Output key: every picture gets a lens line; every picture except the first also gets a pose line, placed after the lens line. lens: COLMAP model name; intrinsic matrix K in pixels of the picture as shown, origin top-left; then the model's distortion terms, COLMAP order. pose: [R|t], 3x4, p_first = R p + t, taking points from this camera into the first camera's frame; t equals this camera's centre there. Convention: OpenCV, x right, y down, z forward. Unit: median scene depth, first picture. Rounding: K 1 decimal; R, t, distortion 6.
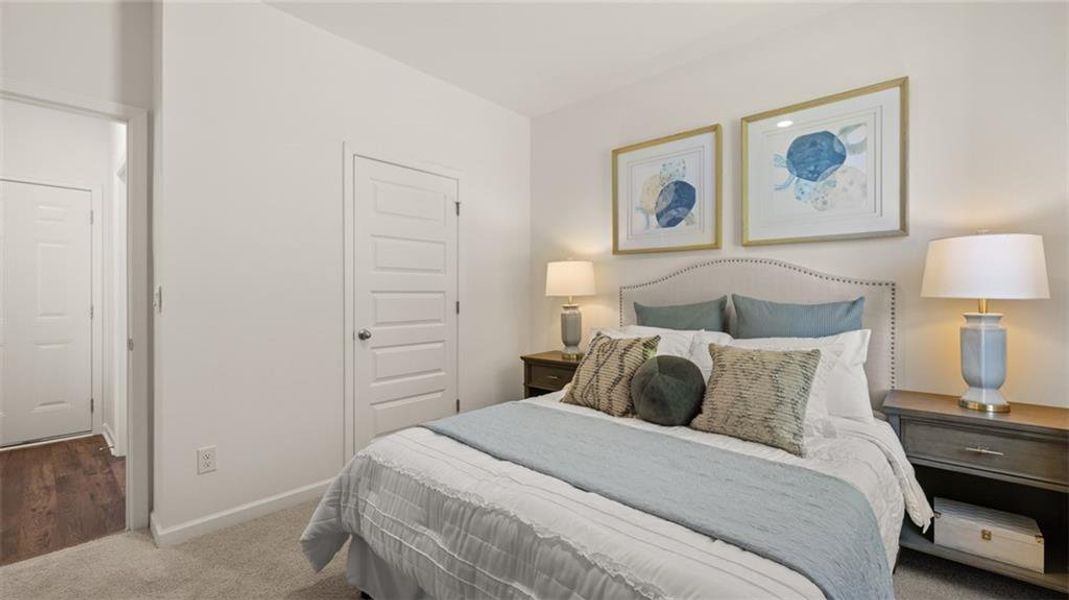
lens RADIAL K [[438.6, 0, 533.7], [0, 438.6, 298.2], [0, 0, 1]] dist [-0.009118, -0.000100]
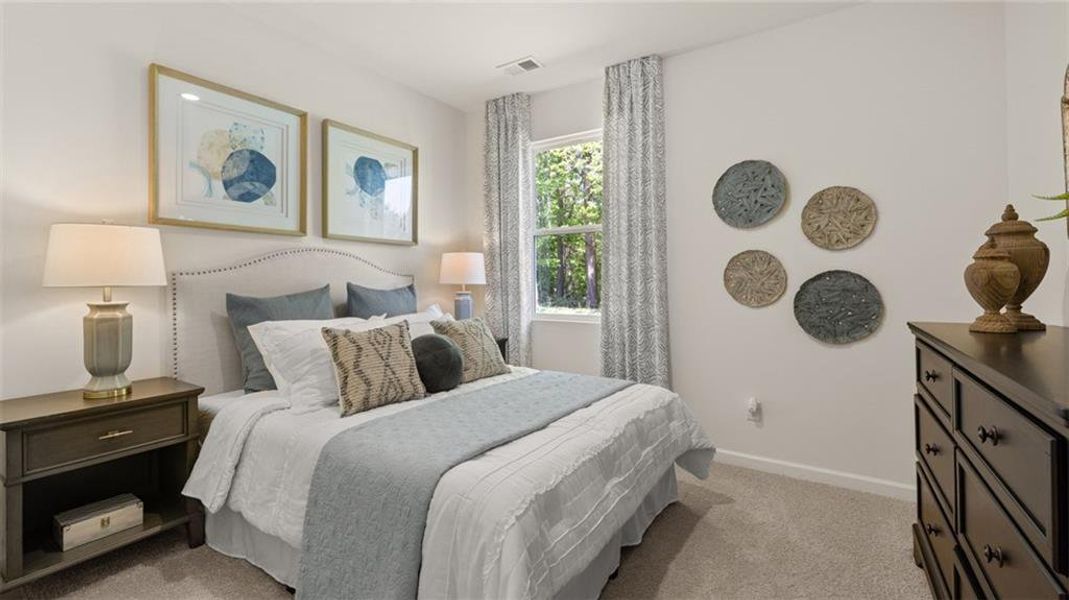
lens RADIAL K [[438.6, 0, 534.1], [0, 438.6, 277.0], [0, 0, 1]] dist [-0.009118, -0.000100]
pose [[-0.123586, 0.013398, 0.992243, -0.599681], [0.013477, 0.999839, -0.011822, -0.003122], [-0.992242, 0.011911, -0.123746, 0.582515]]
